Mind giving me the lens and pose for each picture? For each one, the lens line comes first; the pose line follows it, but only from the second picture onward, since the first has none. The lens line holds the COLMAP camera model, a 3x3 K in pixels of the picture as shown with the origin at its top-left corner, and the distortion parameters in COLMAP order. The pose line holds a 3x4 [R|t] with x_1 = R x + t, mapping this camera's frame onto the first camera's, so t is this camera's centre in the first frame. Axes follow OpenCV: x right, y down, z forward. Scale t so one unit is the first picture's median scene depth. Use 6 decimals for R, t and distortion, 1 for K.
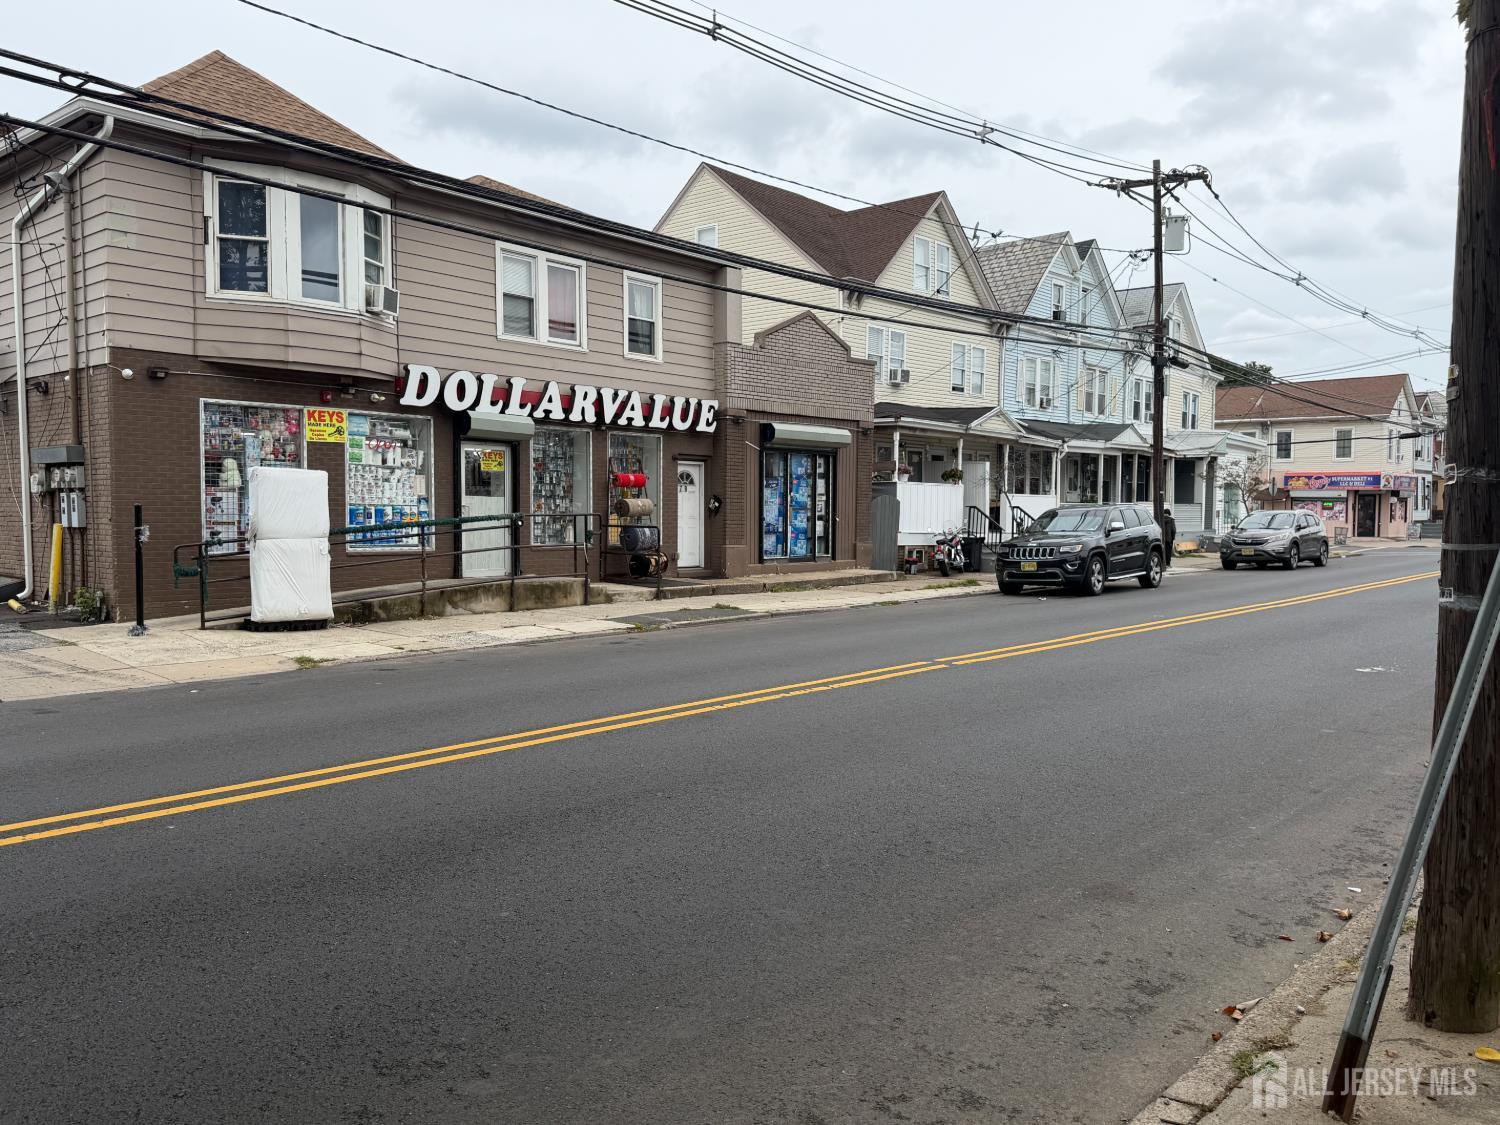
lens RADIAL K [[1191.1, 0, 750.0], [0, 1191.1, 562.5], [0, 0, 1]] dist [0.199996, -0.345945]
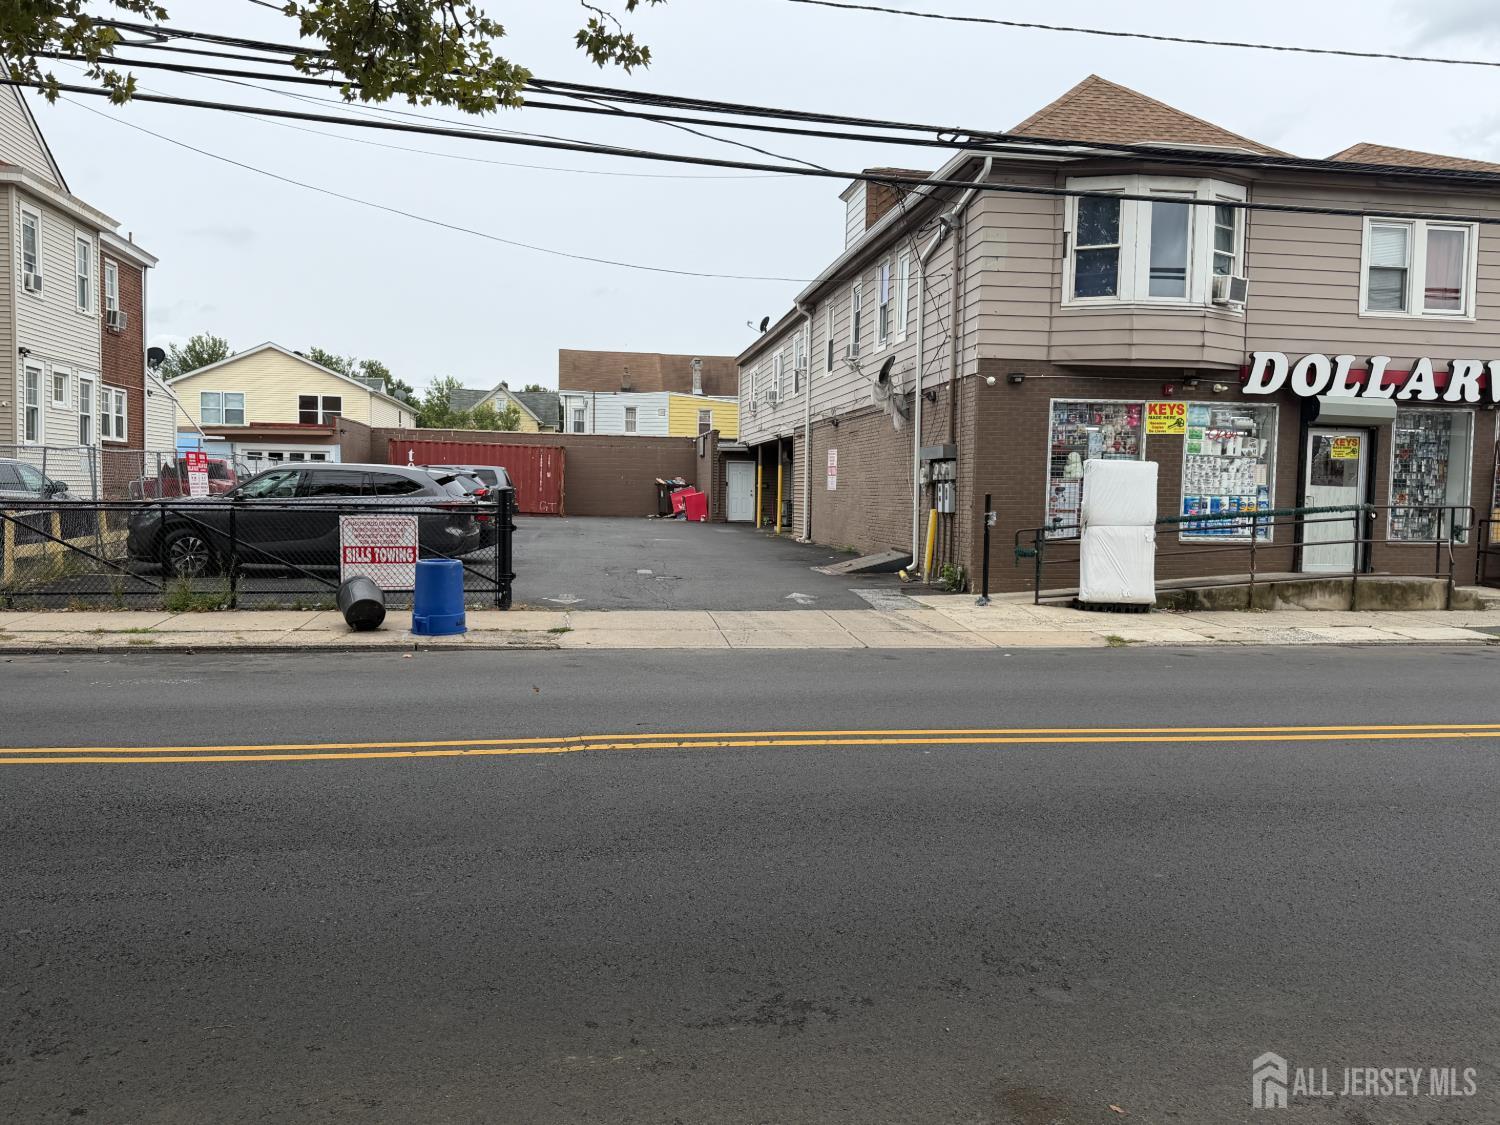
lens RADIAL K [[1191.4, 0, 749.2], [0, 1191.4, 572.6], [0, 0, 1]] dist [0.157727, -0.292624]
pose [[0.755932, 0.050927, -0.652666, 0.059885], [-0.040888, 0.998696, 0.030570, 0.001731], [0.653372, 0.003578, 0.757028, -0.011793]]
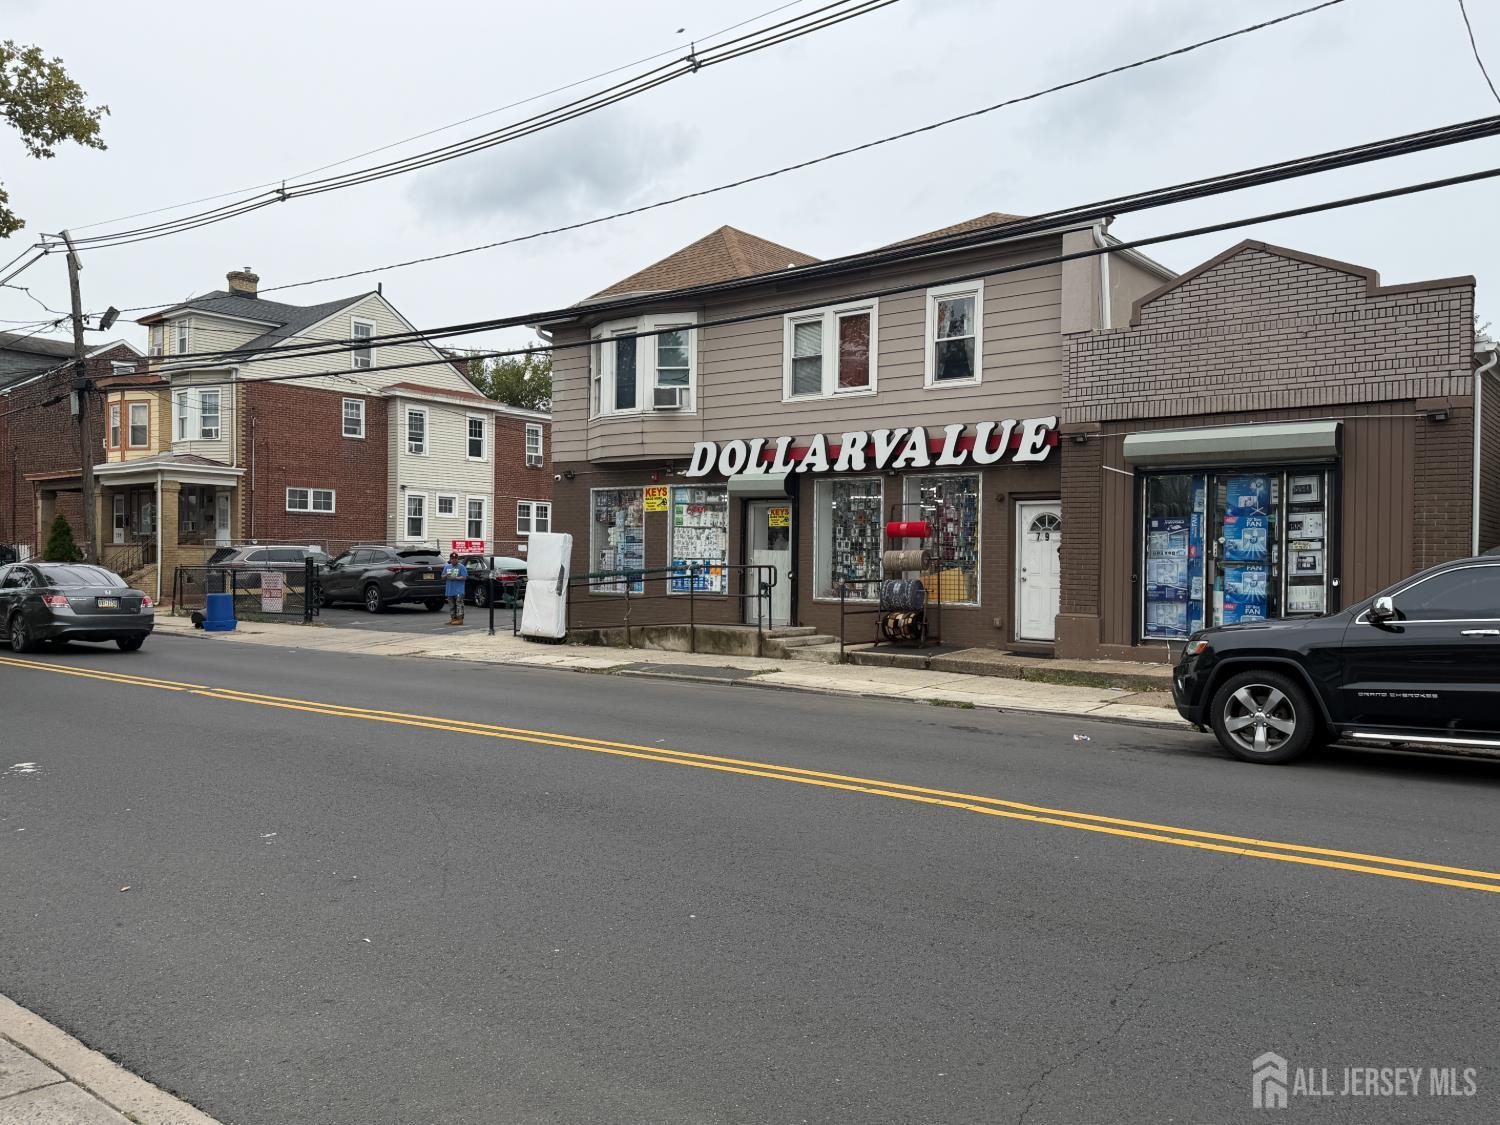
lens RADIAL K [[1191.3, 0, 751.0], [0, 1191.3, 553.0], [0, 0, 1]] dist [0.167807, -0.311021]
pose [[0.029156, -0.012215, -0.999500, 0.909162], [-0.055204, 0.998380, -0.013812, -0.039201], [0.998049, 0.055579, 0.028434, 1.018395]]
